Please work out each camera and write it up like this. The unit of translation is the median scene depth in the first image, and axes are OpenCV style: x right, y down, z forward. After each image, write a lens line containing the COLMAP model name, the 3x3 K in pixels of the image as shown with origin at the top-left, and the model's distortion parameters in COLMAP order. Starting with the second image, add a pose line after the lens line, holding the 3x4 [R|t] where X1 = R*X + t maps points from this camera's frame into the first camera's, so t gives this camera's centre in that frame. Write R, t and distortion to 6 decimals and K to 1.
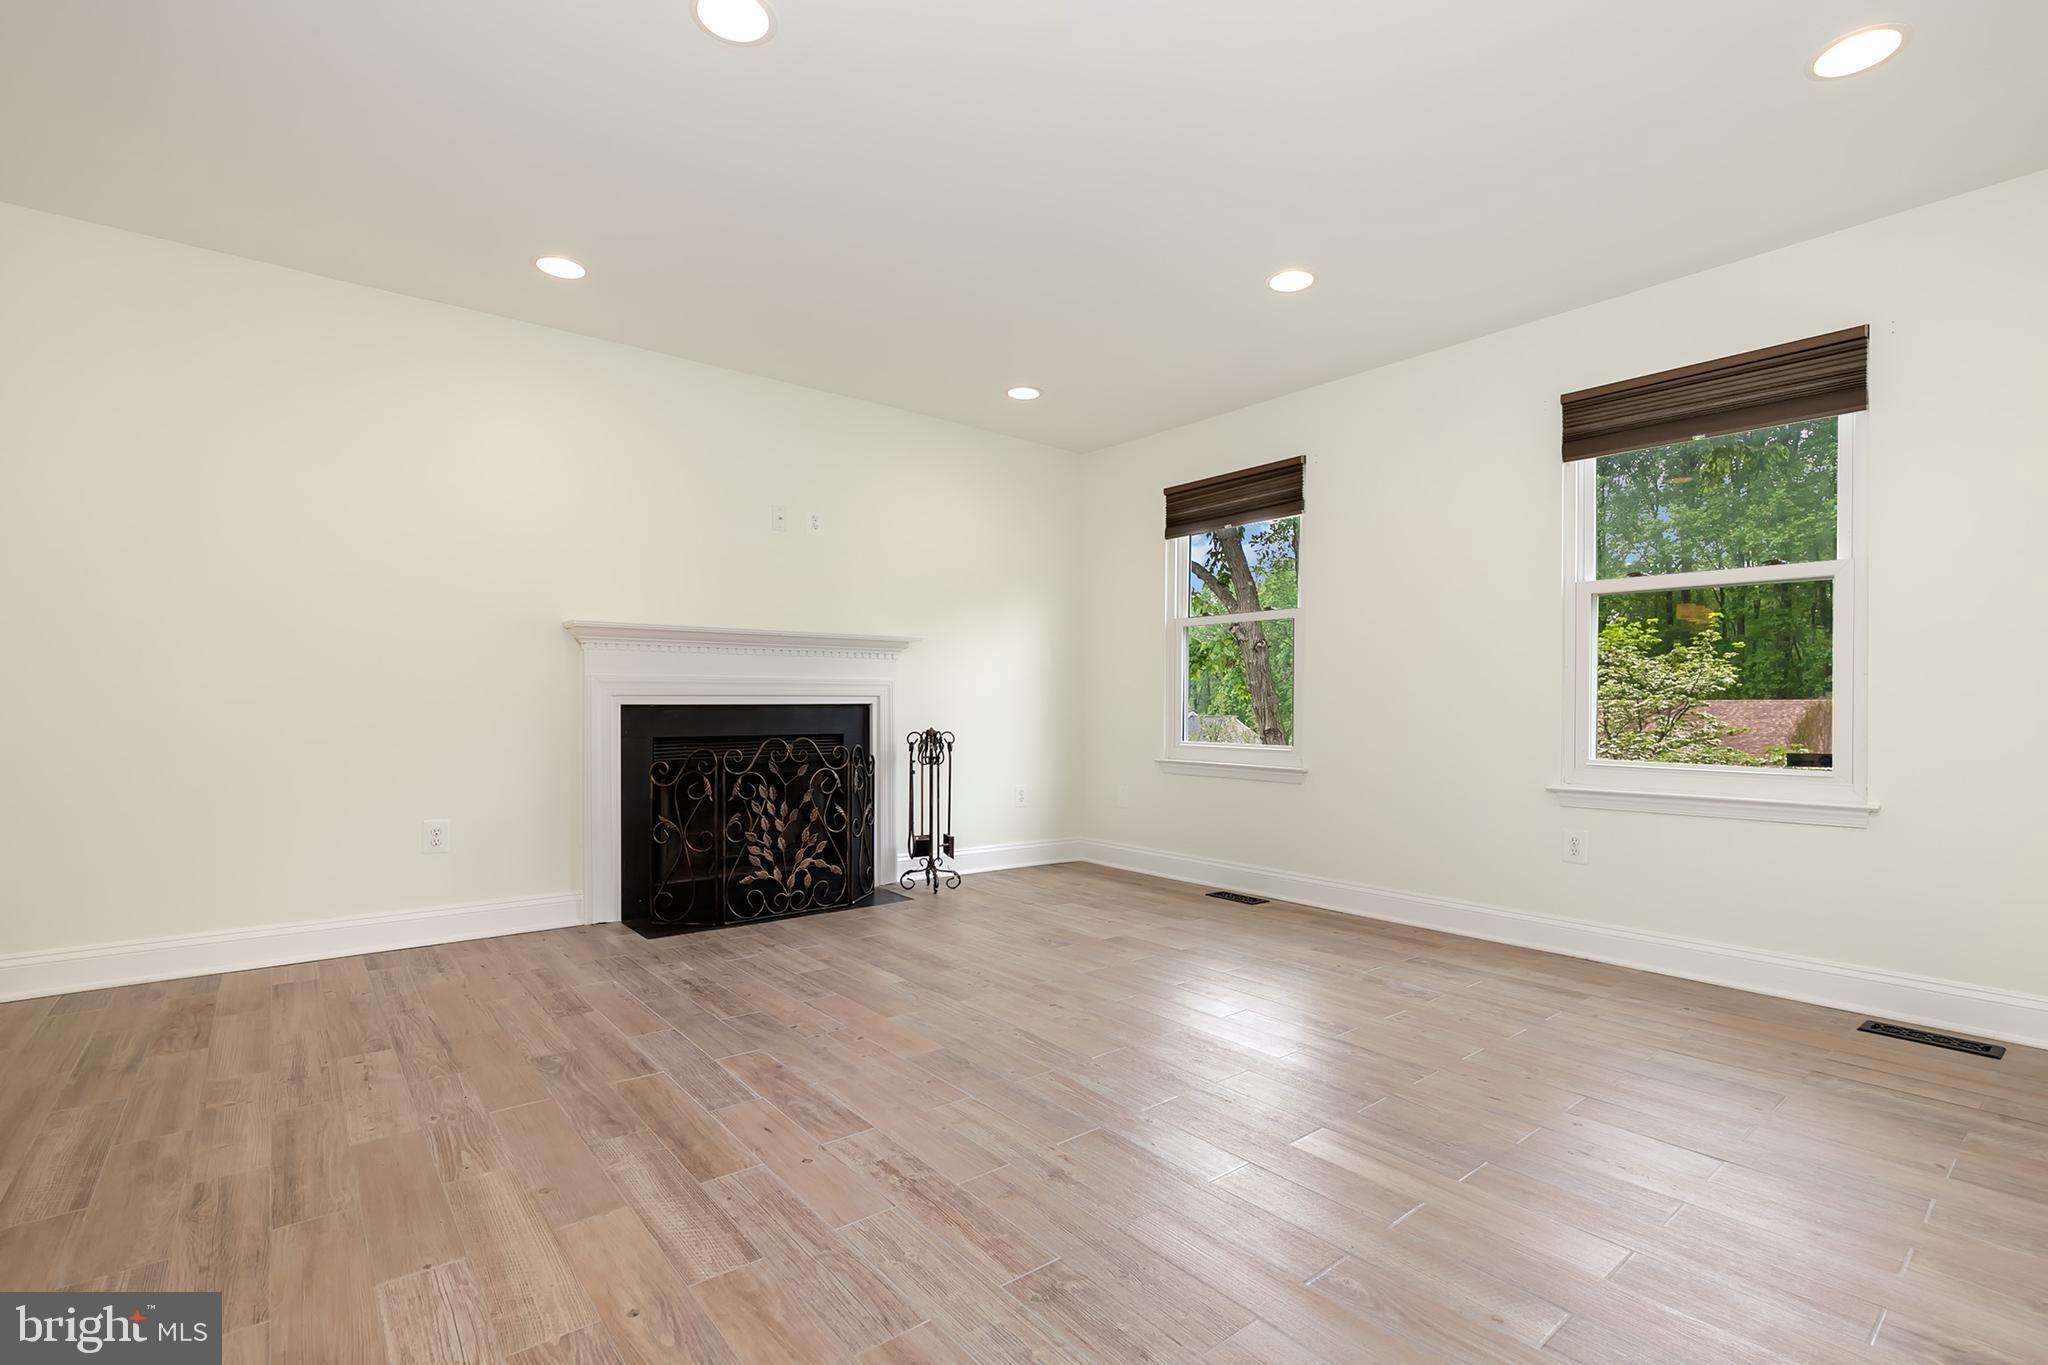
lens RADIAL K [[972.1, 0, 1029.4], [0, 972.1, 702.0], [0, 0, 1]] dist [-0.011781, 0.000367]
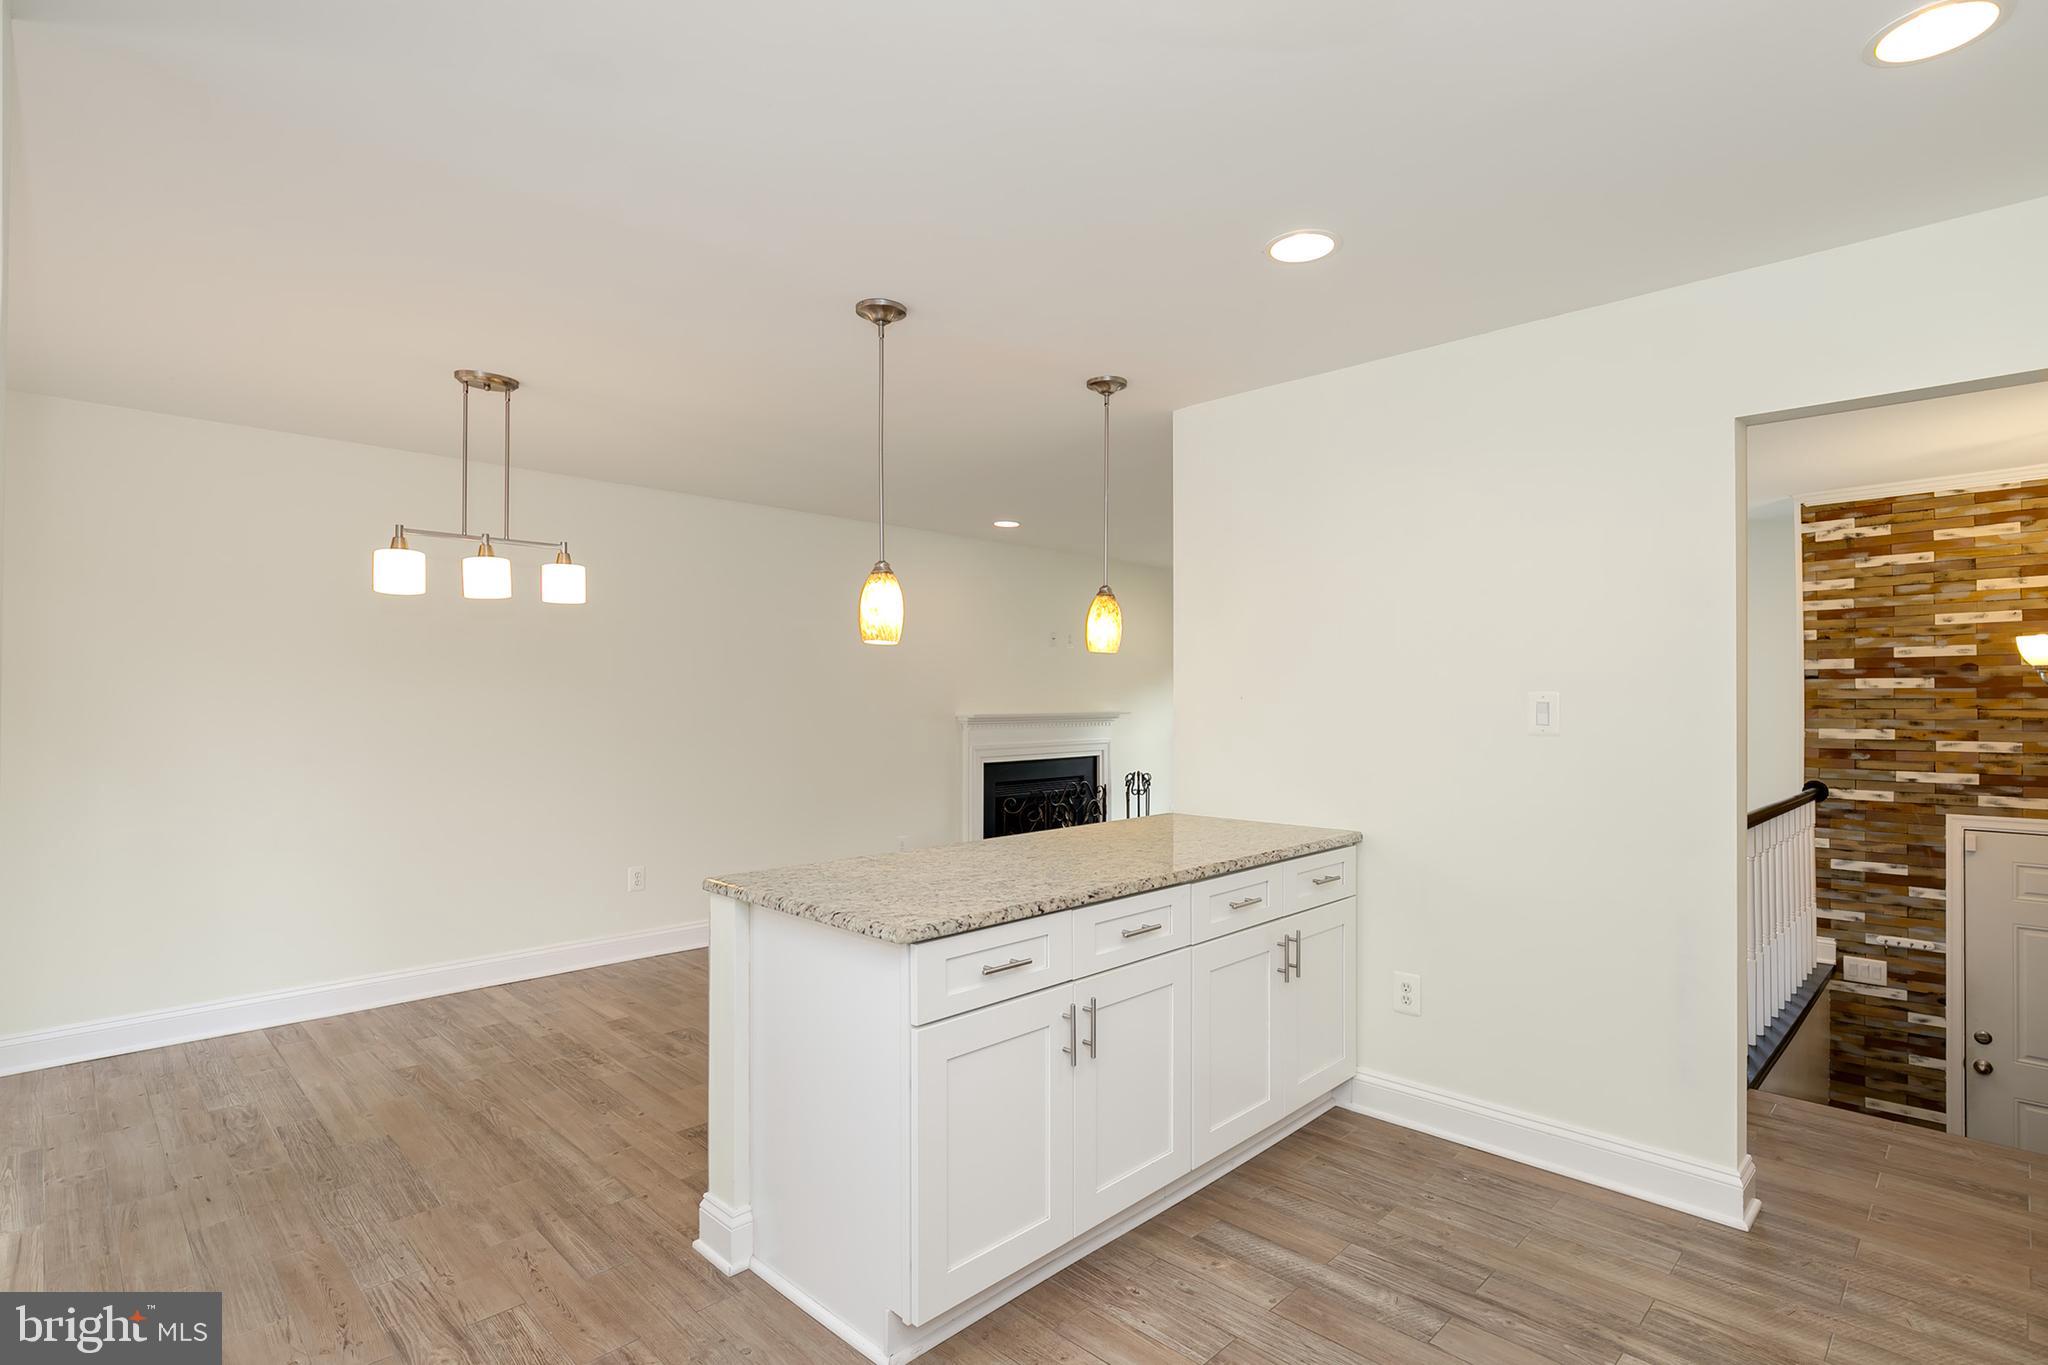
lens RADIAL K [[1010.6, 0, 1036.7], [0, 1010.6, 697.2], [0, 0, 1]] dist [-0.011153, 0.001725]
pose [[0.994505, -0.001485, 0.104681, -0.666583], [0.001402, 0.999999, 0.000867, -0.142072], [-0.104682, -0.000716, 0.994505, -0.899614]]
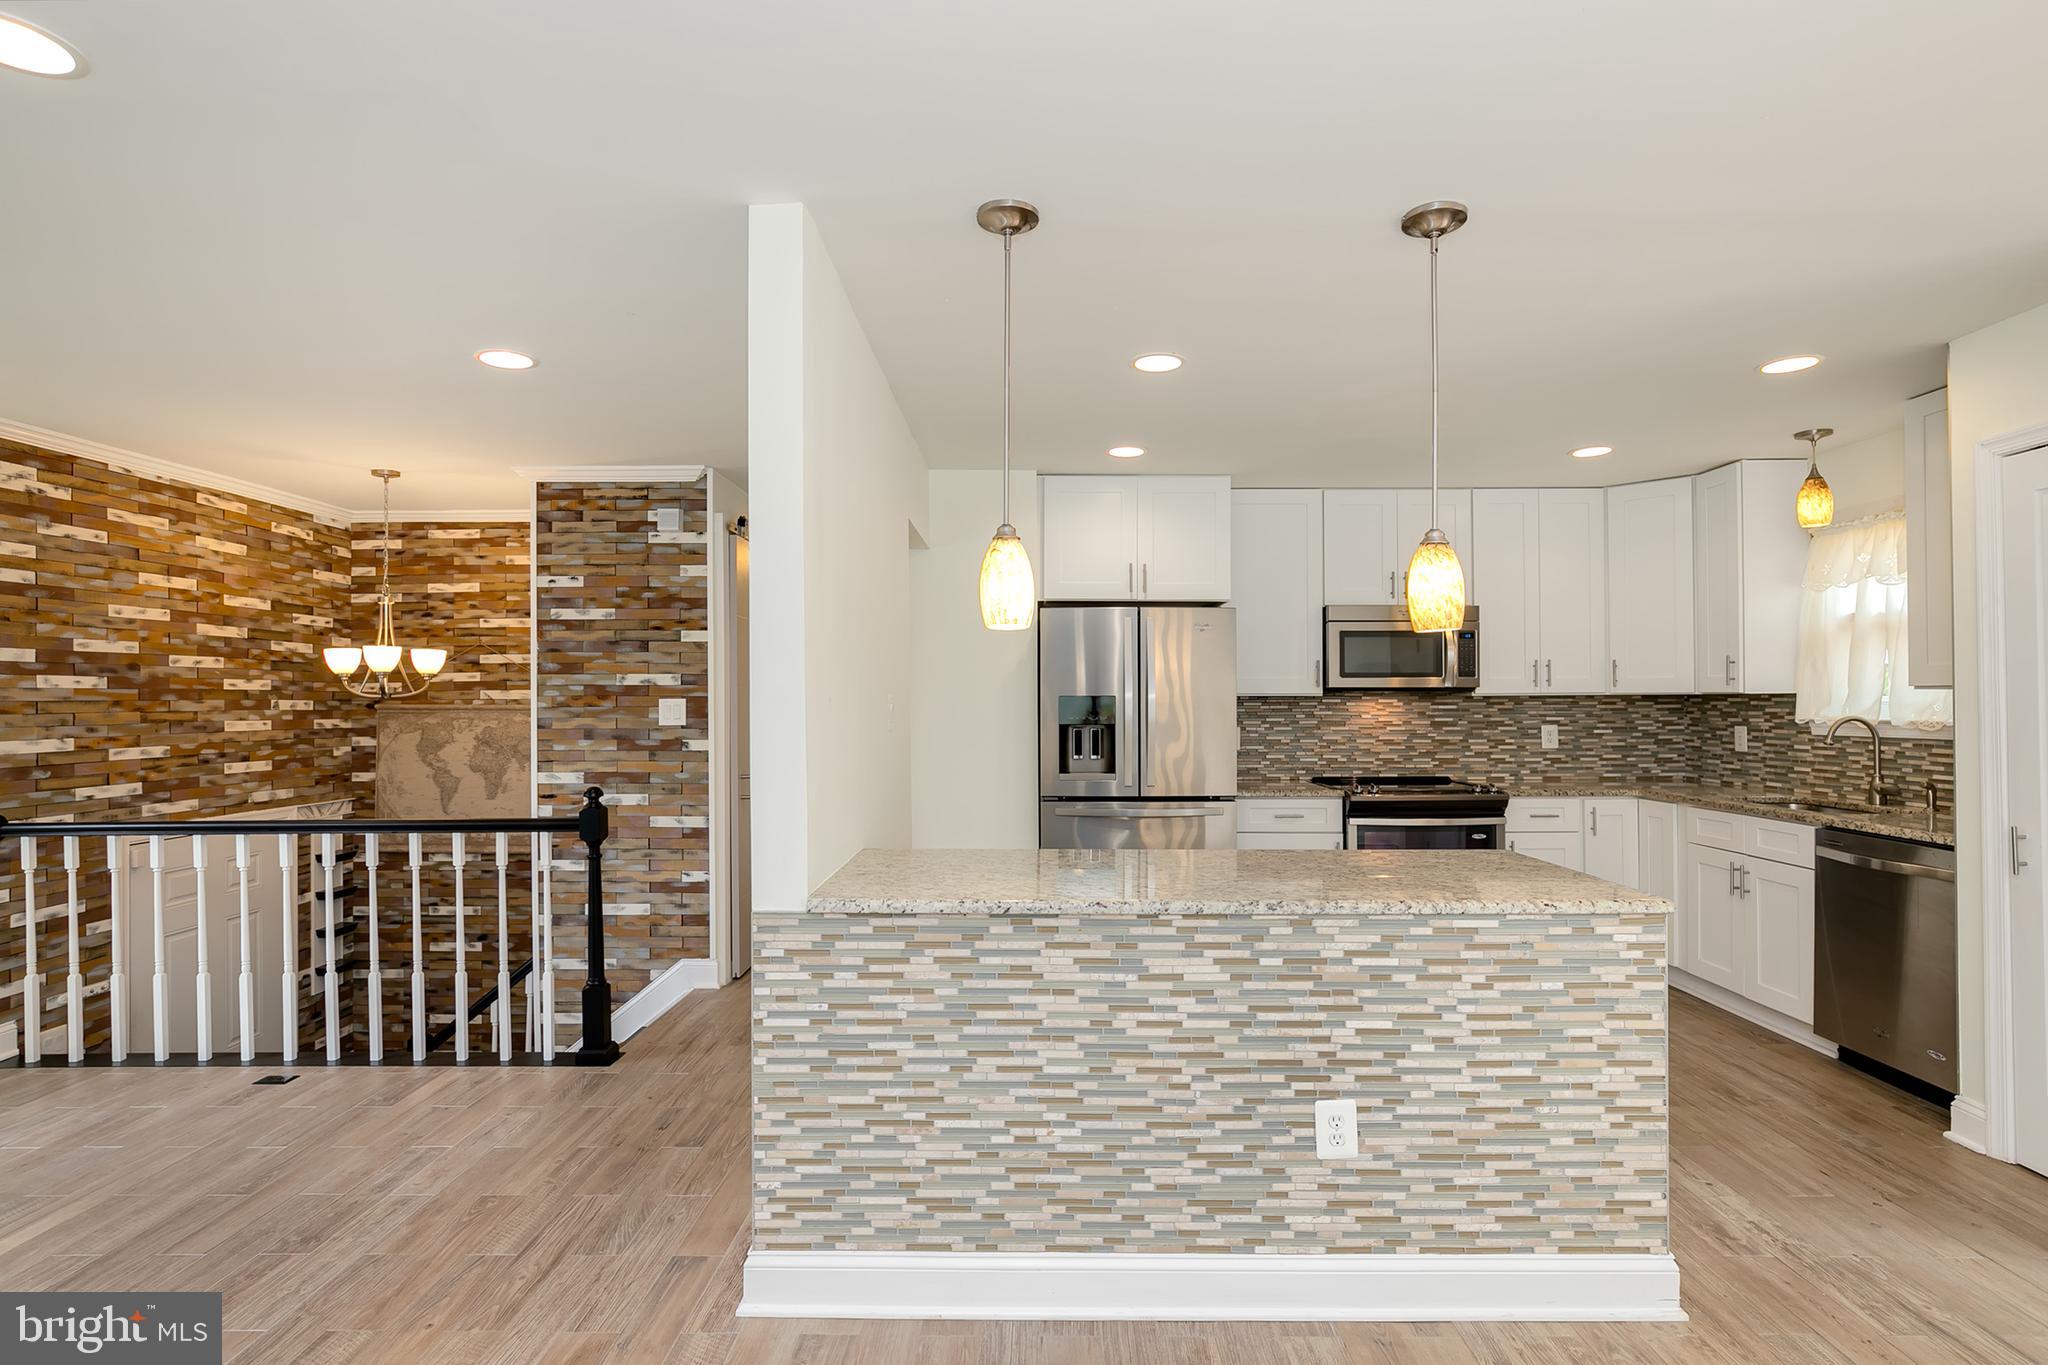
lens RADIAL K [[1010.6, 0, 1036.7], [0, 1010.6, 697.2], [0, 0, 1]] dist [-0.011153, 0.001725]
pose [[-0.764829, 0.000458, 0.644233, -0.956456], [-0.002304, 0.999991, -0.003446, -0.139598], [-0.644229, -0.004120, -0.764821, 0.743878]]
